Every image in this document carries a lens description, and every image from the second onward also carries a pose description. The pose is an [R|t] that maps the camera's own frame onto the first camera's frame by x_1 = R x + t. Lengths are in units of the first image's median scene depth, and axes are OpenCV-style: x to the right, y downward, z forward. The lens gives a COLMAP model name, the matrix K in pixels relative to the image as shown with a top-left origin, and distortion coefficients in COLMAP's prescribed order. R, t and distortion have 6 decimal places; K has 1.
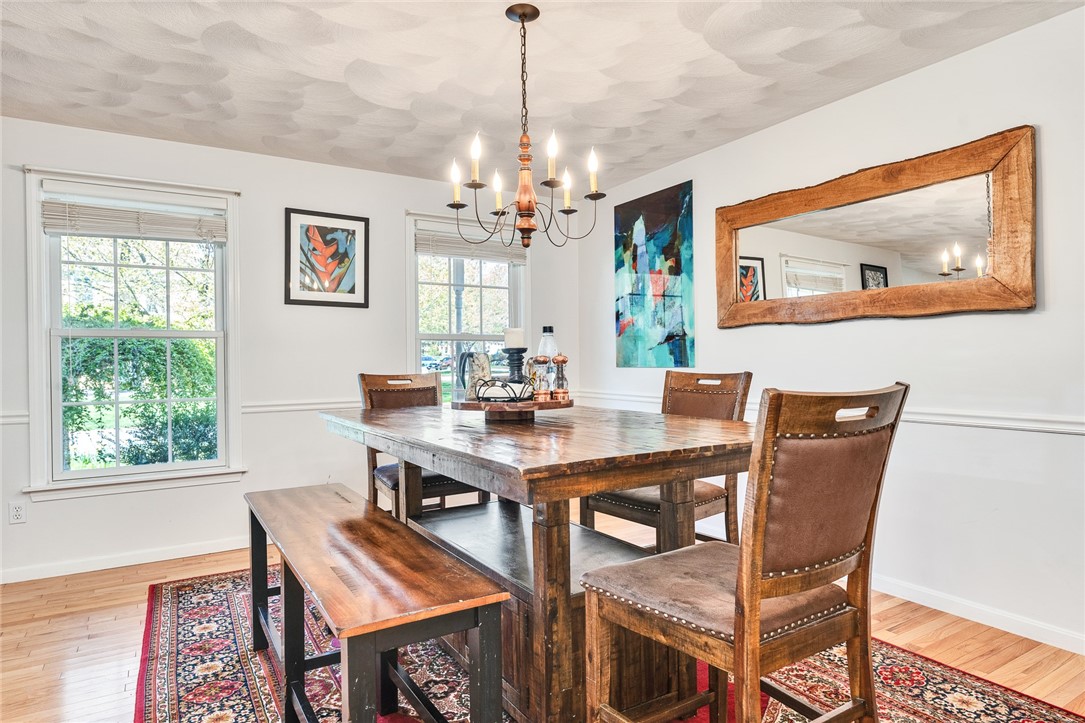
lens RADIAL K [[634.1, 0, 542.5], [0, 634.1, 361.5], [0, 0, 1]] dist [0.003427, 0.000396]
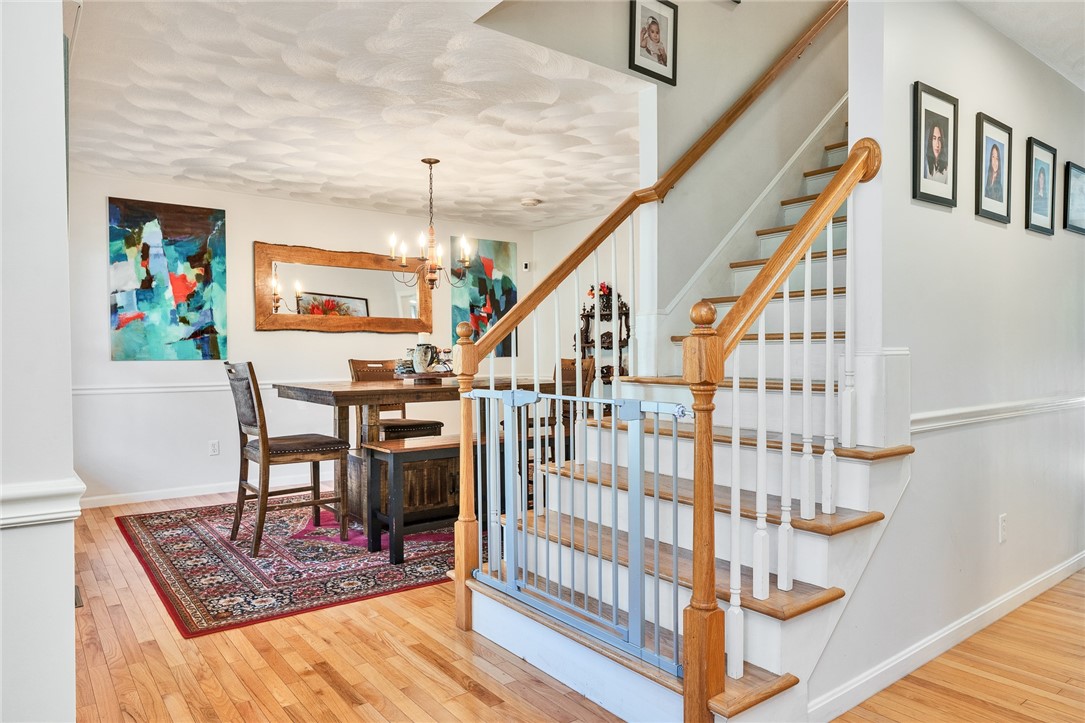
lens RADIAL K [[657.4, 0, 542.5], [0, 657.4, 361.5], [0, 0, 1]] dist [-0.007327, -0.000121]
pose [[-0.097500, 0.001925, 0.995234, -1.108987], [0.008223, 0.999966, -0.001129, 0.019751], [-0.995202, 0.008074, -0.097512, 0.499691]]
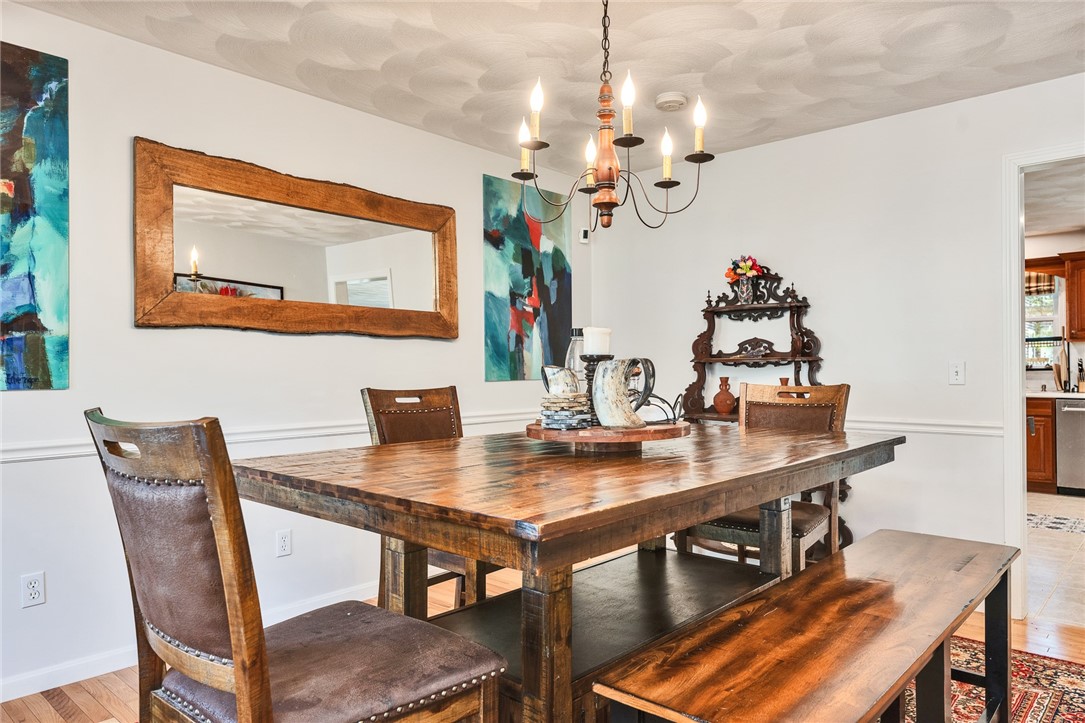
lens RADIAL K [[695.1, 0, 542.5], [0, 695.1, 361.5], [0, 0, 1]] dist [-0.004214, -0.000933]
pose [[-0.274203, 0.023515, 0.961384, -0.469620], [0.008683, 0.999721, -0.021976, 0.001835], [-0.961633, 0.002322, -0.274330, 0.755548]]
